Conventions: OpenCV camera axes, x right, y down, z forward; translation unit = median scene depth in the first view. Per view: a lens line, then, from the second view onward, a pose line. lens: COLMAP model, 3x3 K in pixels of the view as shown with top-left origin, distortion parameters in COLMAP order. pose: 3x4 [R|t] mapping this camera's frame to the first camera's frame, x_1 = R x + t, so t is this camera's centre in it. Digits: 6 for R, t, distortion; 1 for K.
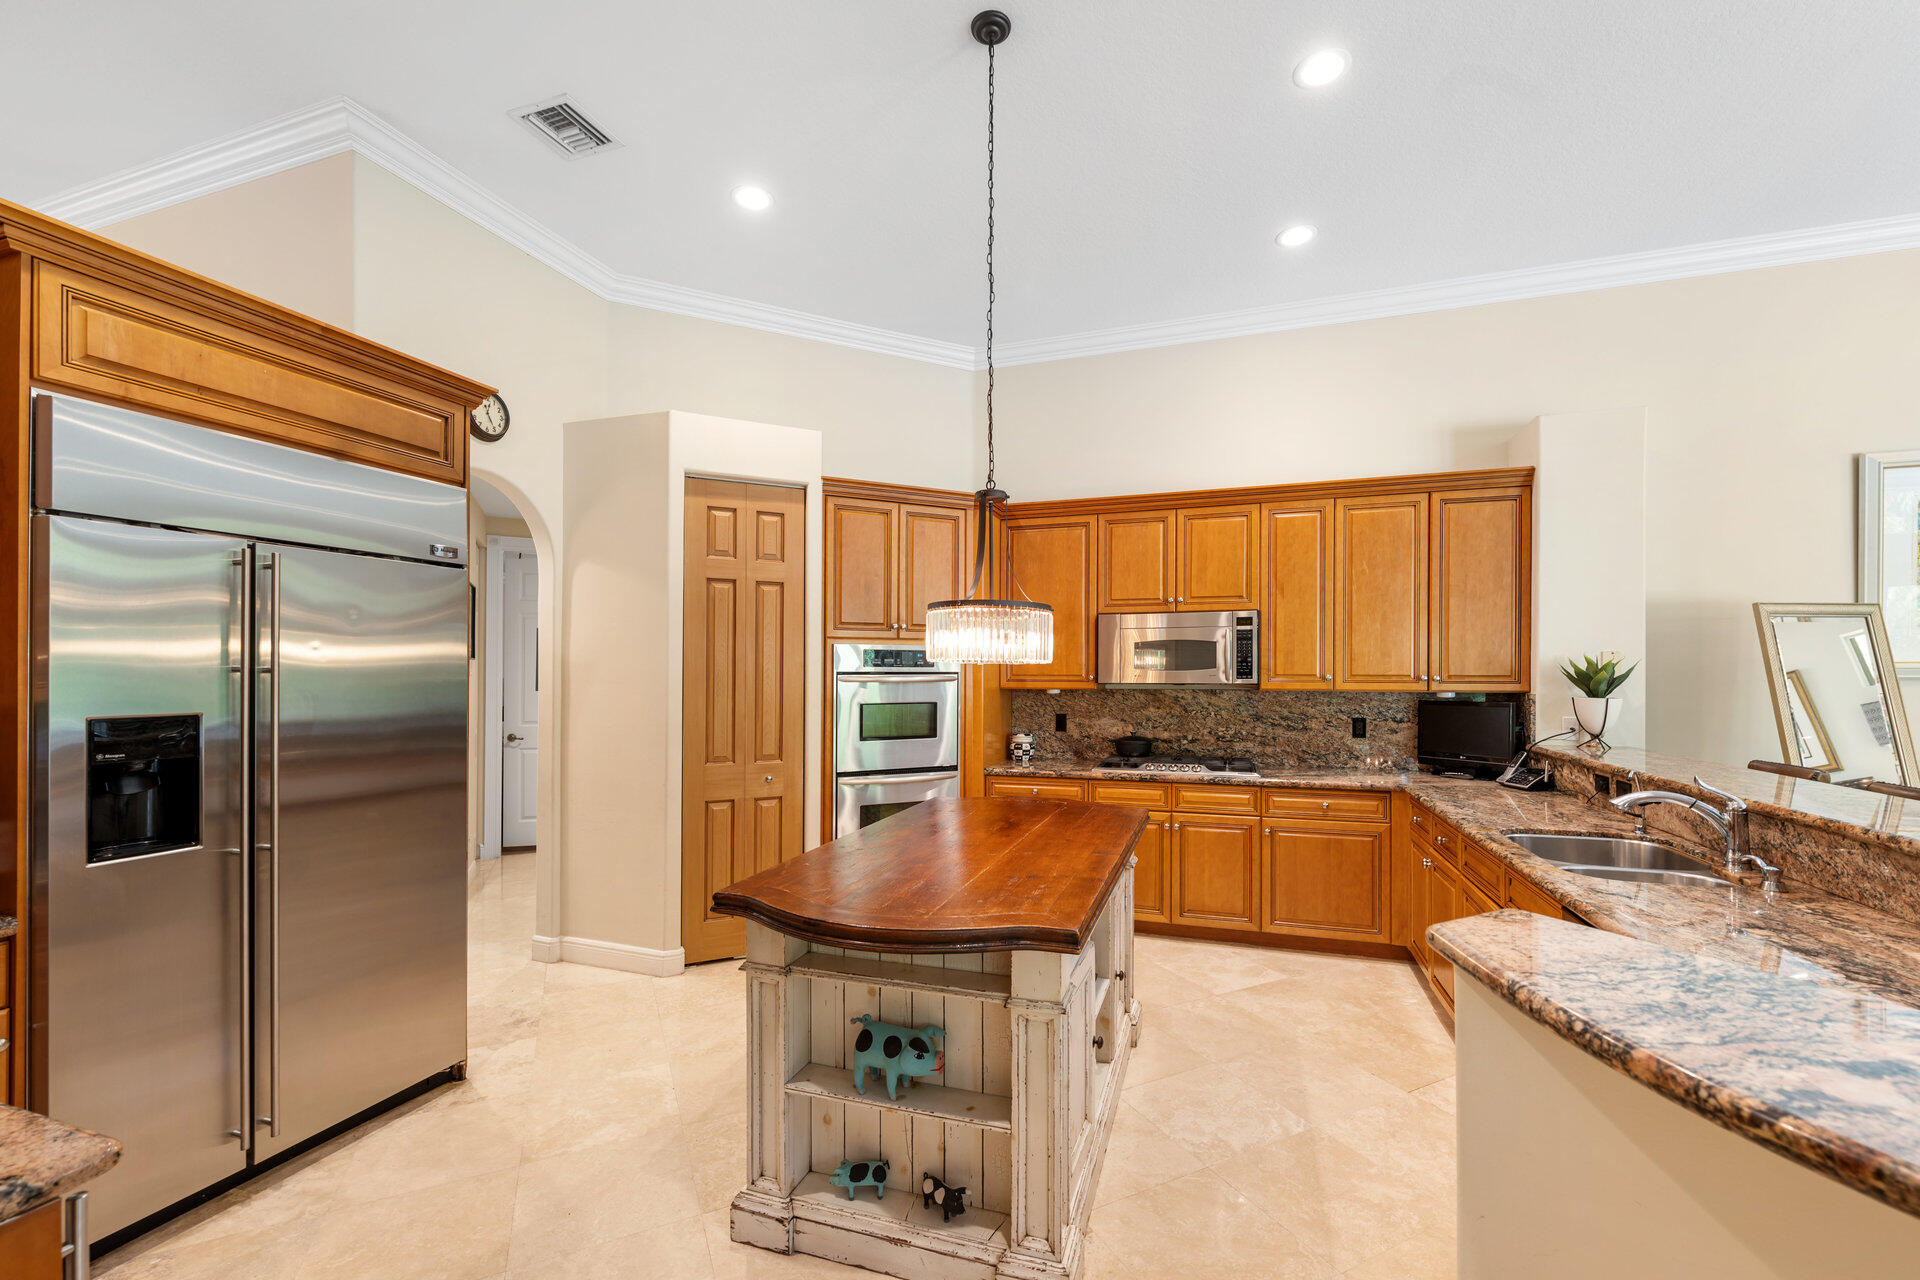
lens RADIAL K [[782.0, 0, 964.8], [0, 782.0, 668.0], [0, 0, 1]] dist [-0.001757, -0.000355]
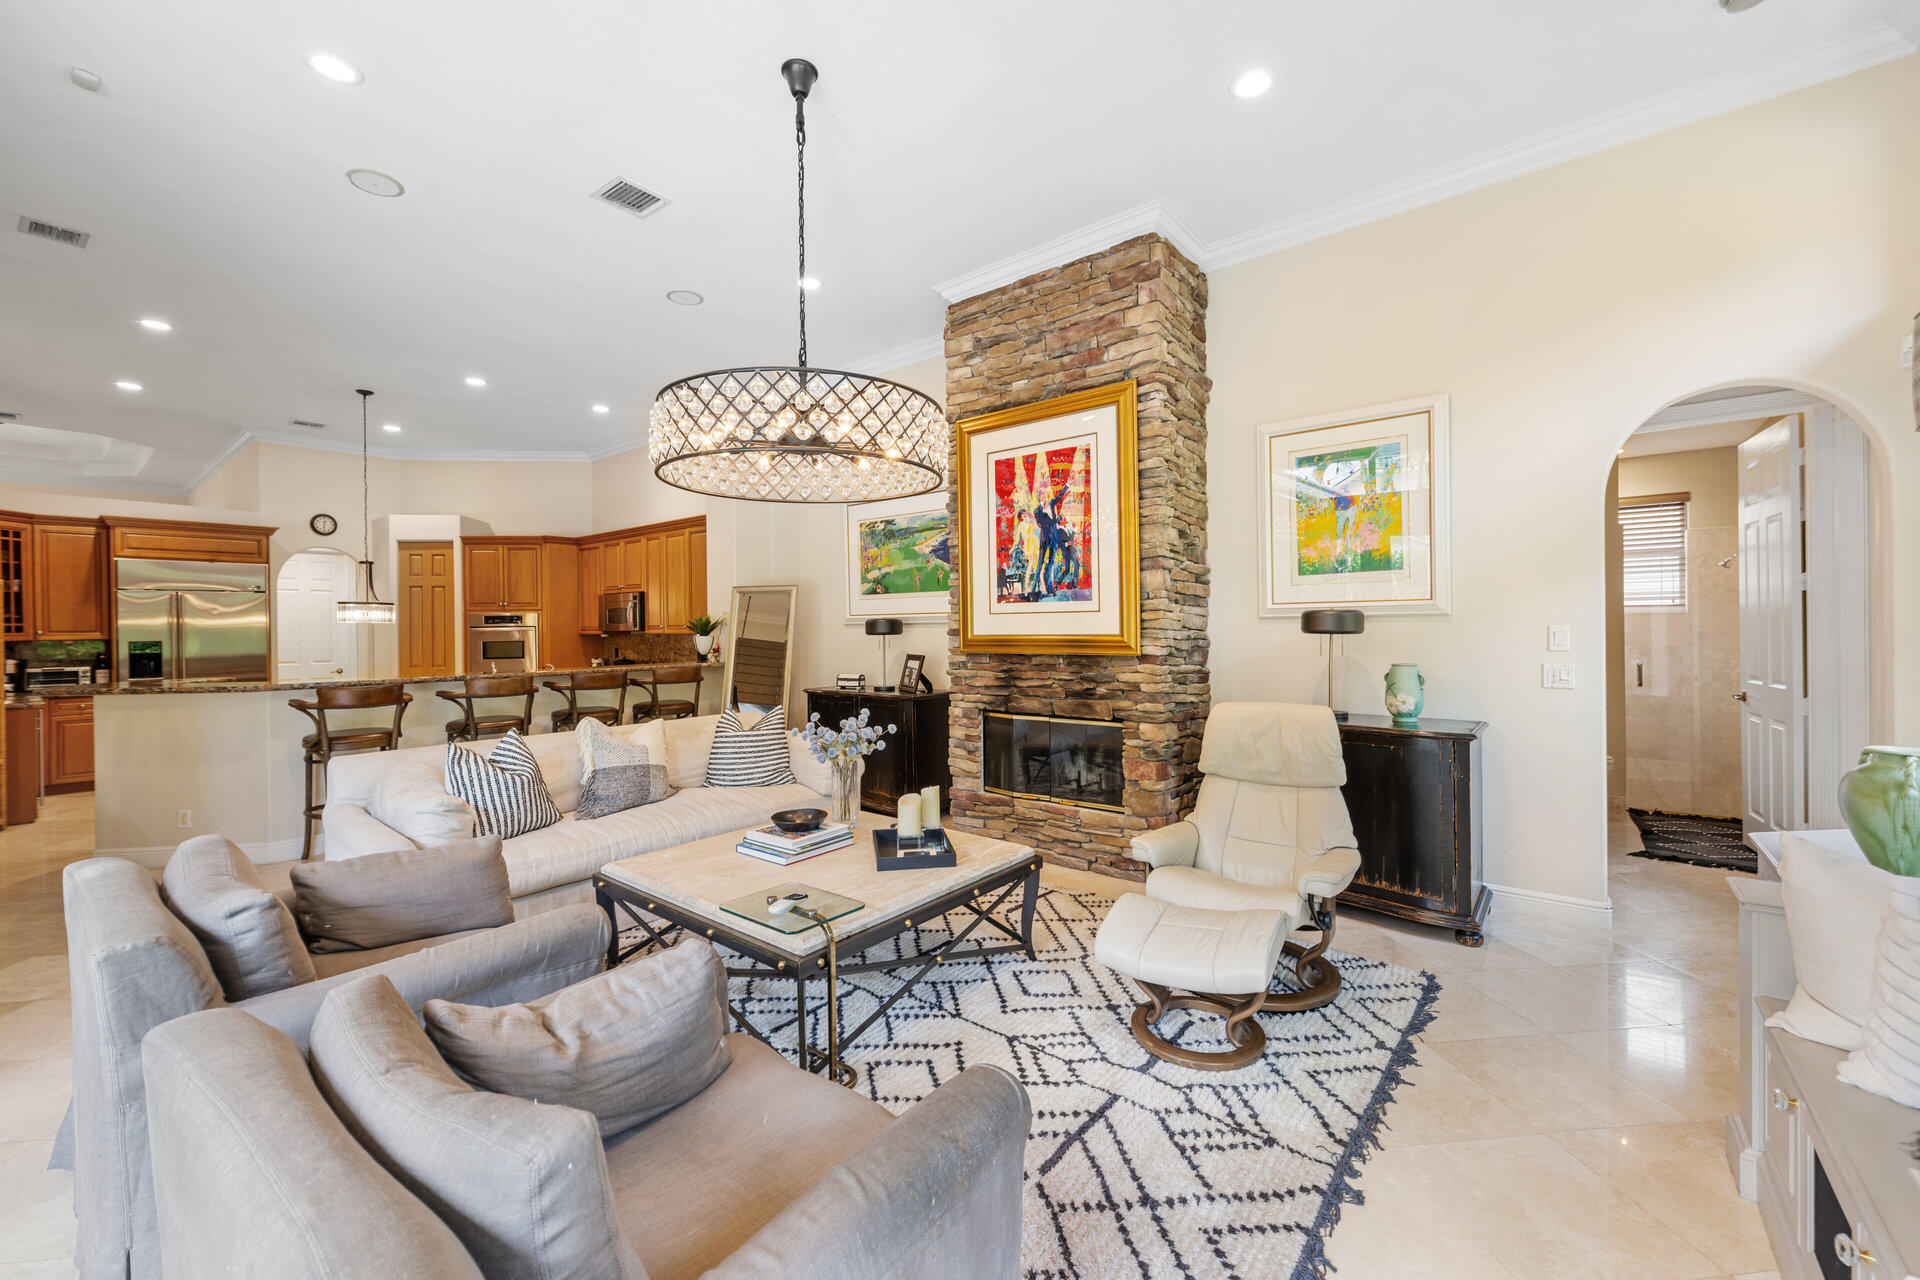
lens RADIAL K [[755.5, 0, 927.6], [0, 755.5, 634.9], [0, 0, 1]] dist [0.000036, -0.000111]
pose [[0.933618, -0.005082, -0.358234, 1.782209], [0.010736, 0.999847, 0.013796, 0.013470], [0.358109, -0.016726, 0.933530, -0.496223]]
